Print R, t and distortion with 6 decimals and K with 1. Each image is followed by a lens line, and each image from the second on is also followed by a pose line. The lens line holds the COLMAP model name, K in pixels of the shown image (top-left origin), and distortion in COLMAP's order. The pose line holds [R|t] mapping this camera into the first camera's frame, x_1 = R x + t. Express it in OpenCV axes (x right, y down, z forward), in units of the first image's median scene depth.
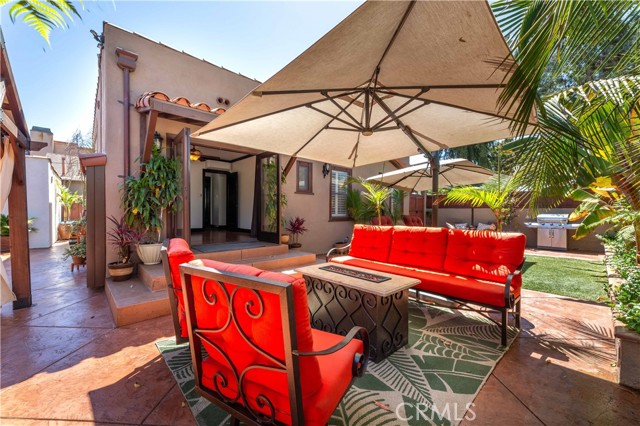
lens RADIAL K [[253.3, 0, 319.4], [0, 253.3, 213.7], [0, 0, 1]] dist [-0.000874, -0.000039]
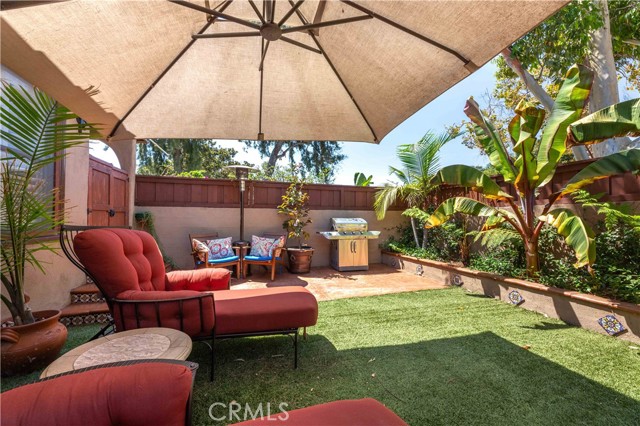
lens RADIAL K [[253.3, 0, 318.9], [0, 253.3, 212.9], [0, 0, 1]] dist [-0.000874, -0.000039]
pose [[0.428617, 0.014684, 0.903367, 0.238146], [0.005148, 0.999812, -0.018694, -0.000724], [-0.903472, 0.012663, 0.428461, 0.739103]]
